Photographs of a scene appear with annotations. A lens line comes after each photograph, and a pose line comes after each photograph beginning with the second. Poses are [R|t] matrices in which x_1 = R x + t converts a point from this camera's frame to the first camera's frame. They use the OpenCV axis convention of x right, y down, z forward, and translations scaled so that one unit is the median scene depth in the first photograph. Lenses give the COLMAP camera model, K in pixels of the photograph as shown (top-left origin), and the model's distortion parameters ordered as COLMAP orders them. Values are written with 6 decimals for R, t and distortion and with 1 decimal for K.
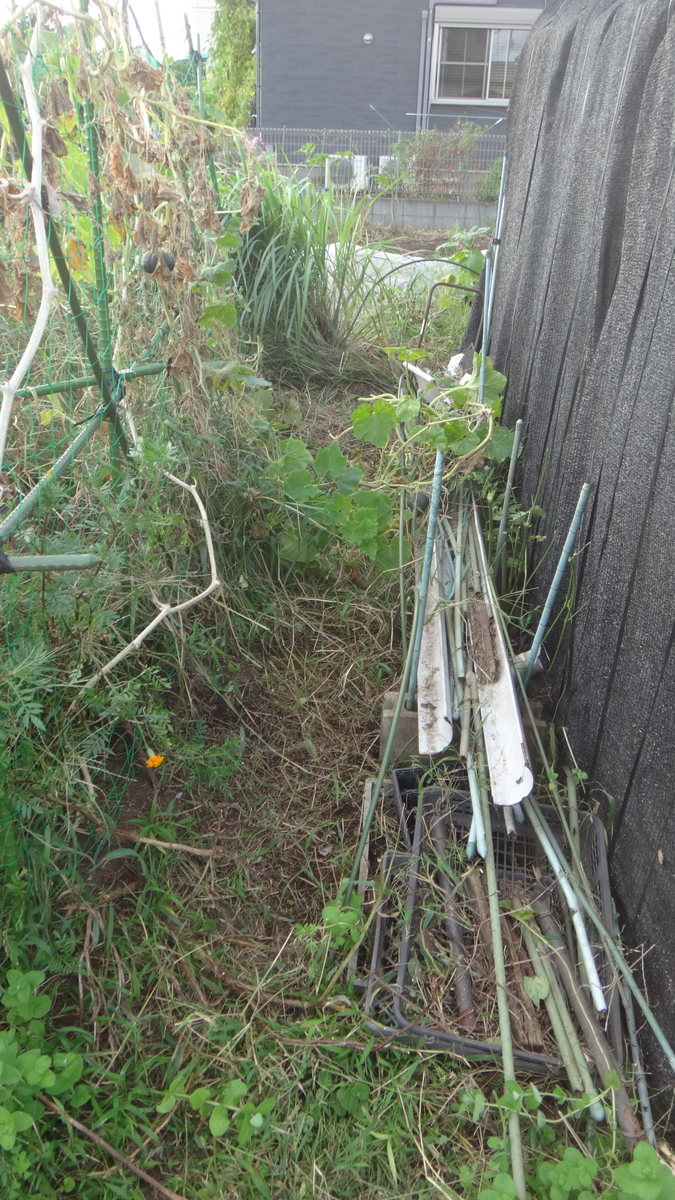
lens RADIAL K [[997.9, 0, 337.5], [0, 997.9, 600.0], [0, 0, 1]] dist [-0.006882, 0.000027]
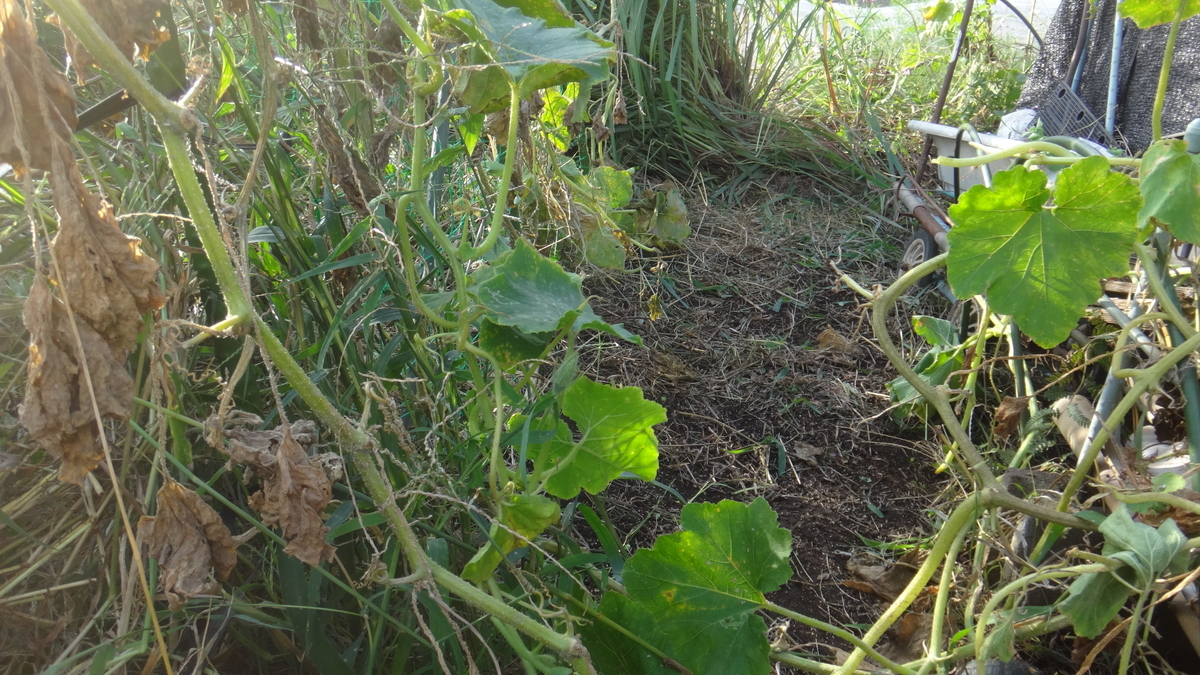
lens RADIAL K [[997.9, 0, 600.0], [0, 997.9, 337.5], [0, 0, 1]] dist [-0.006882, 0.000027]
pose [[0.995188, 0.032237, -0.092528, -0.047905], [-0.039934, 0.995785, -0.082569, -0.130973], [0.089476, 0.085867, 0.992281, 0.762050]]
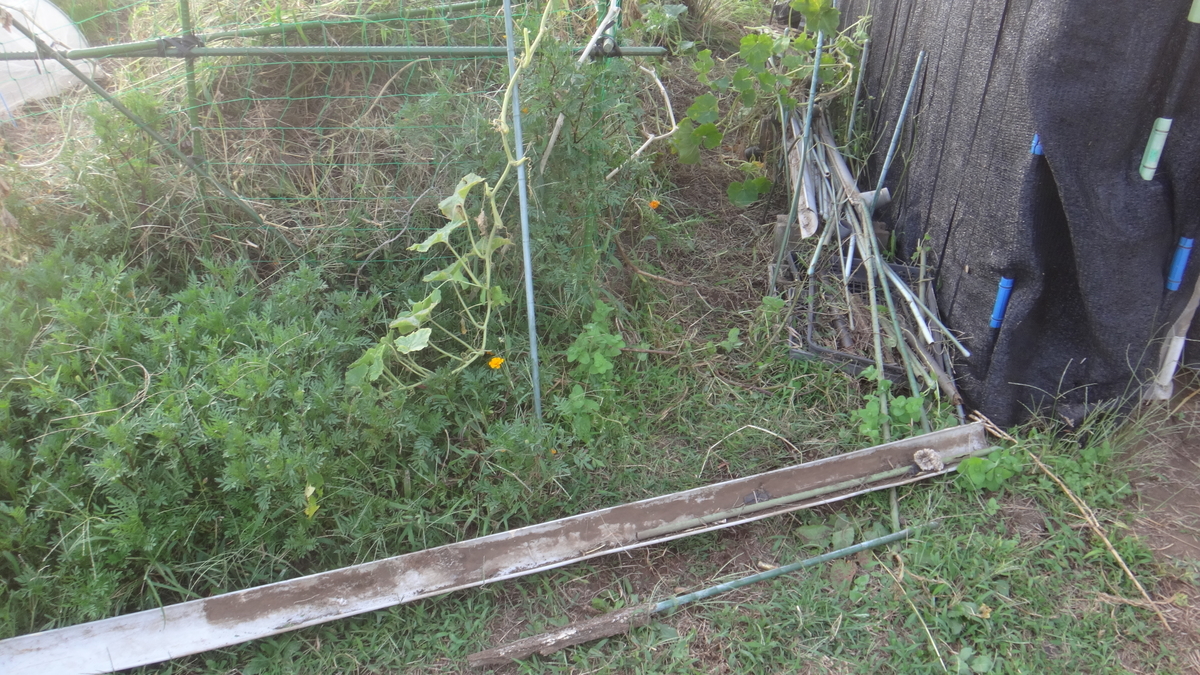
lens RADIAL K [[997.9, 0, 600.0], [0, 997.9, 337.5], [0, 0, 1]] dist [-0.006882, 0.000027]
pose [[0.999503, 0.008903, -0.030225, -0.085316], [-0.008534, 0.999888, 0.012306, 0.129485], [0.030332, -0.012042, 0.999467, -0.247409]]
